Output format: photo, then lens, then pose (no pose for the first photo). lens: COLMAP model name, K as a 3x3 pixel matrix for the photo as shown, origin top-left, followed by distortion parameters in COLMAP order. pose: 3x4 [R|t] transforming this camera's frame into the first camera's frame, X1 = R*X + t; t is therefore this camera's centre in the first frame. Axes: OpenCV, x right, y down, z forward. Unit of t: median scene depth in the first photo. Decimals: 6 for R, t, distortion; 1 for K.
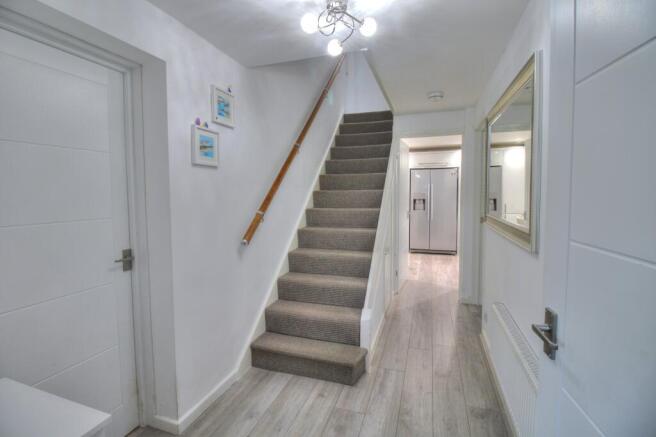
lens RADIAL K [[305.0, 0, 328.9], [0, 305.0, 216.0], [0, 0, 1]] dist [-0.006355, -0.003606]
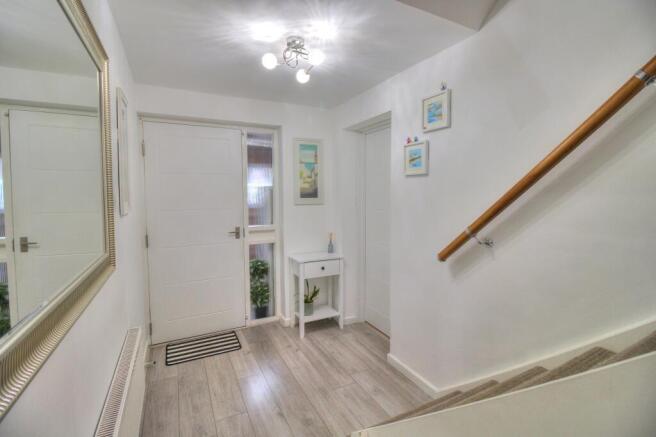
lens RADIAL K [[305.0, 0, 331.5], [0, 305.0, 214.2], [0, 0, 1]] dist [-0.006355, -0.003606]
pose [[-0.703896, 0.058973, -0.707851, 0.645330], [-0.044335, 0.990957, 0.126646, -0.151108], [0.708918, 0.120528, -0.694916, 1.599478]]
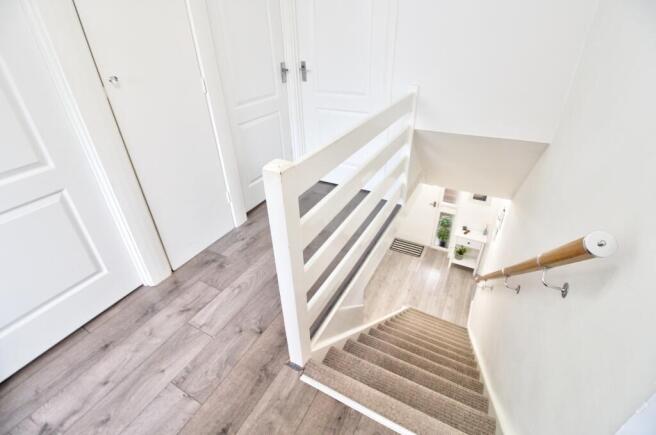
lens RADIAL K [[305.0, 0, 327.9], [0, 305.0, 217.1], [0, 0, 1]] dist [-0.006355, -0.003606]
pose [[-0.984385, -0.069297, 0.161812, 0.399373], [0.038213, 0.813200, 0.580729, -1.533595], [-0.171829, 0.577845, -0.797854, 2.809018]]
